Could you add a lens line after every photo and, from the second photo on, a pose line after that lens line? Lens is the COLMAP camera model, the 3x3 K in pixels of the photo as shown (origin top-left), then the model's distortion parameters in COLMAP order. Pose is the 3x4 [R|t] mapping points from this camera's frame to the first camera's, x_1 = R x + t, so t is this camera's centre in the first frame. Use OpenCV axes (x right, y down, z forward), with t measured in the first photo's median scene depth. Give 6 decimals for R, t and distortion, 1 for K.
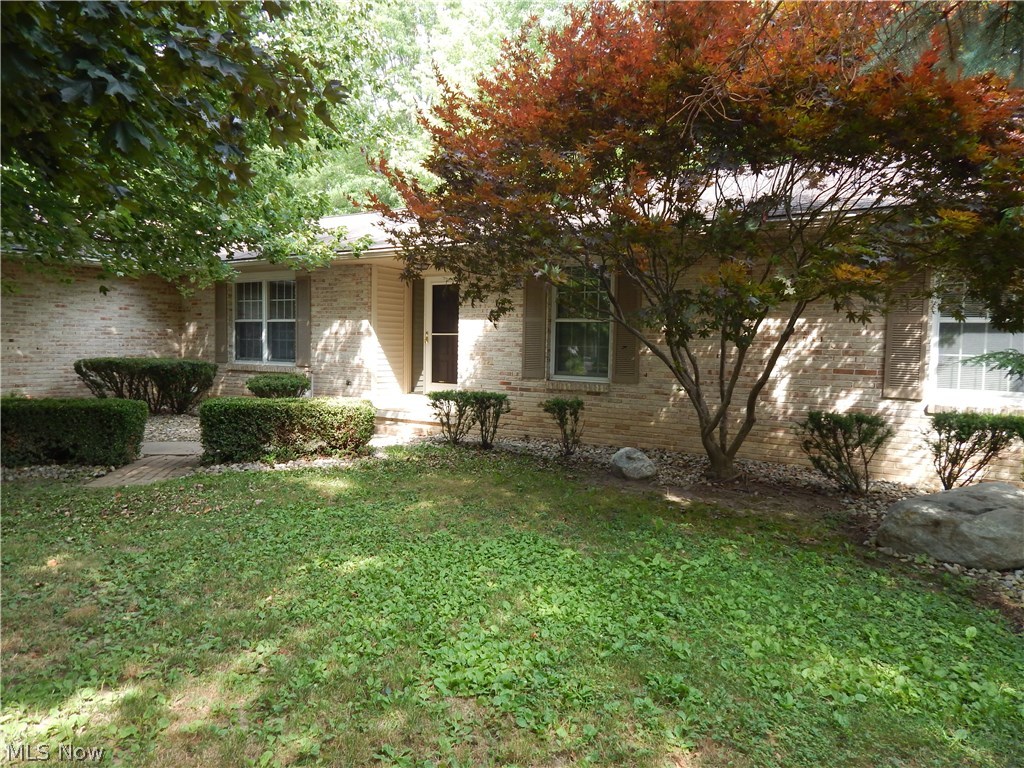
lens RADIAL K [[669.7, 0, 512.0], [0, 669.7, 384.0], [0, 0, 1]] dist [0.002232, 0.002728]
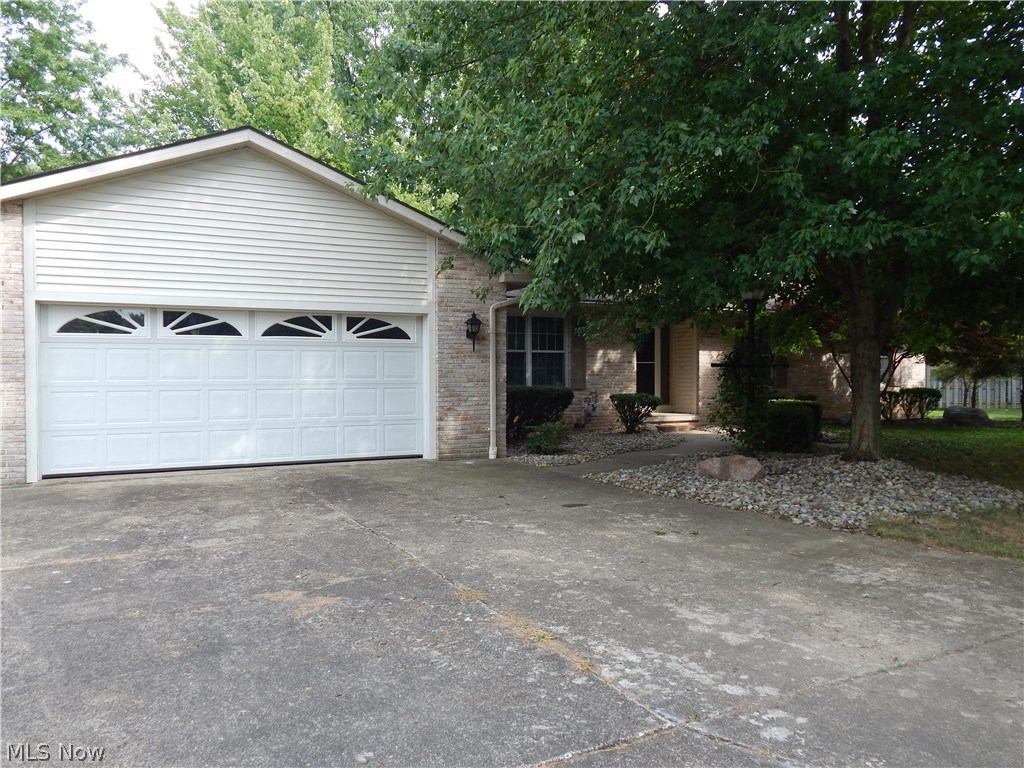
lens RADIAL K [[734.2, 0, 512.0], [0, 734.2, 384.0], [0, 0, 1]] dist [-0.005711, -0.000835]
pose [[0.515168, -0.030638, 0.856542, -1.586452], [0.063524, 0.997977, -0.002509, -0.041927], [-0.854732, 0.055704, 0.516072, 0.427688]]
